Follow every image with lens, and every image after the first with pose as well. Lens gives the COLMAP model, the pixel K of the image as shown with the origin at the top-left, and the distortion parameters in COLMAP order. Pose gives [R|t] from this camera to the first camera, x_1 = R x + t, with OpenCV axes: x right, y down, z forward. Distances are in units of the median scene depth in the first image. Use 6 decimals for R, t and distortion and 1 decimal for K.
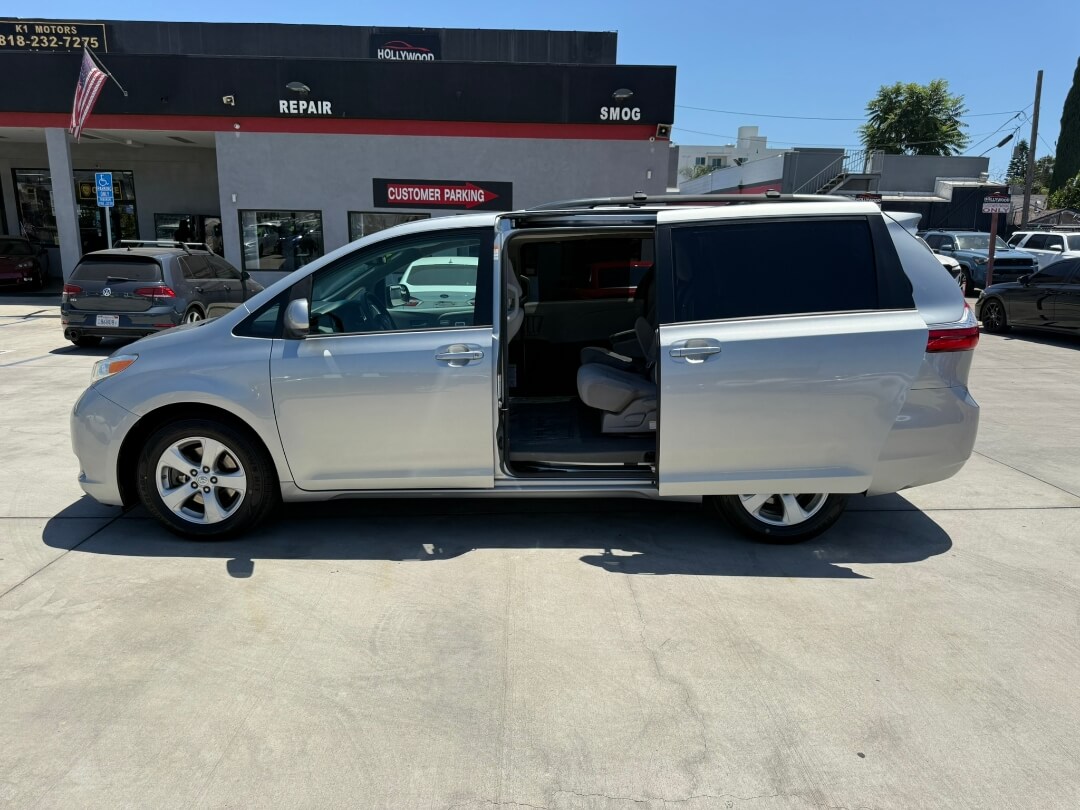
lens RADIAL K [[773.1, 0, 545.5], [0, 773.1, 415.8], [0, 0, 1]] dist [0.023508, -0.032613]
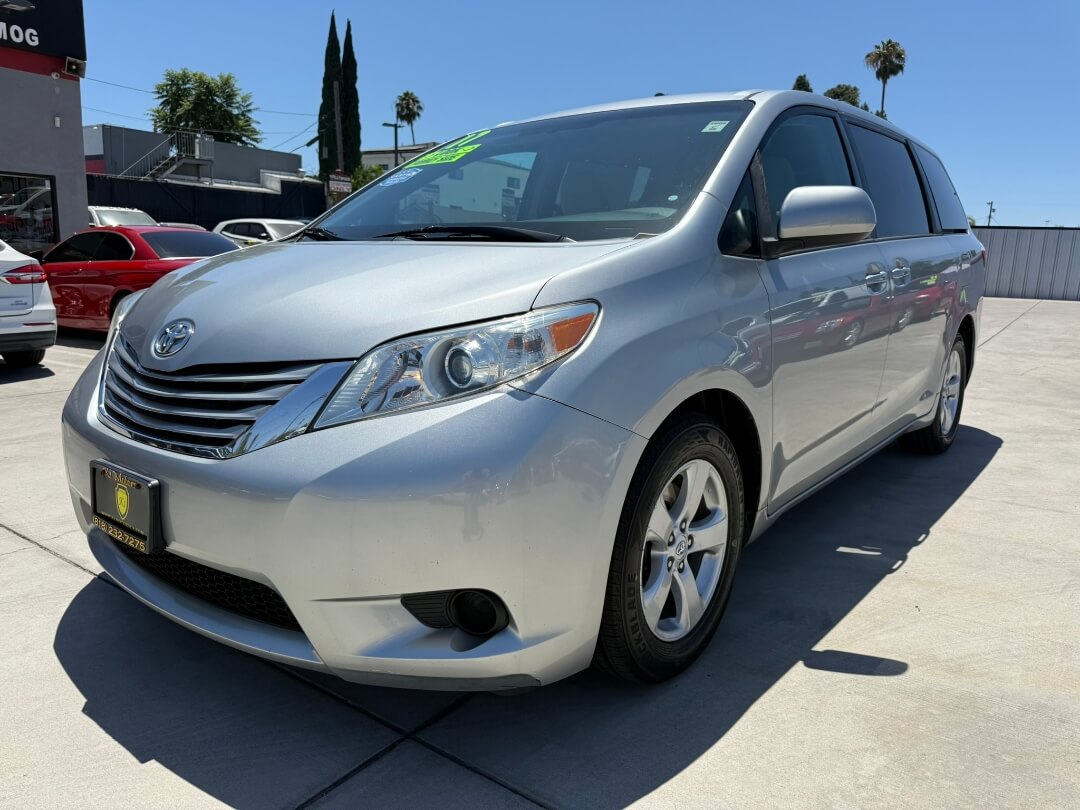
lens RADIAL K [[779.3, 0, 538.2], [0, 779.3, 426.0], [0, 0, 1]] dist [-0.023837, 0.000041]
pose [[0.607099, -0.162276, 0.777880, -0.850971], [0.153554, 0.984432, 0.085524, -0.047948], [-0.779649, 0.067525, 0.622566, 0.753069]]
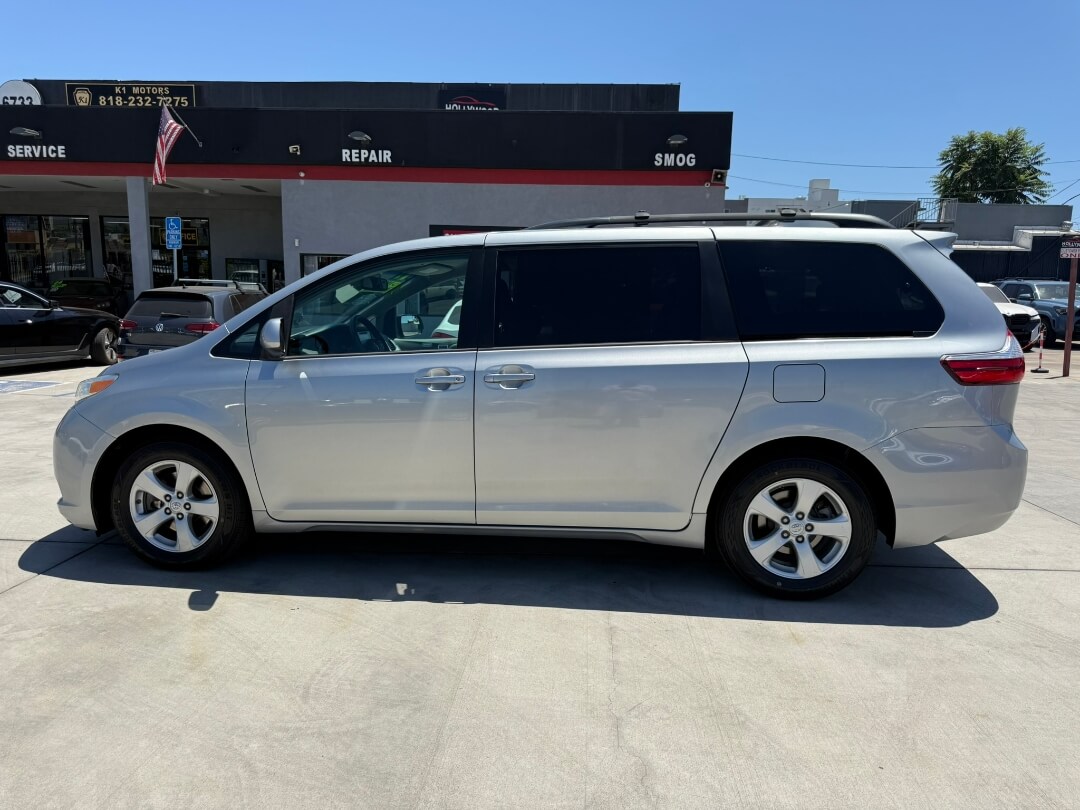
lens RADIAL K [[774.7, 0, 542.6], [0, 774.7, 406.7], [0, 0, 1]] dist [0.007076, -0.009775]
pose [[0.995692, 0.020574, -0.090407, 0.091297], [-0.027291, 0.996907, -0.073697, 0.018647], [0.088611, 0.075847, 0.993174, 0.078569]]
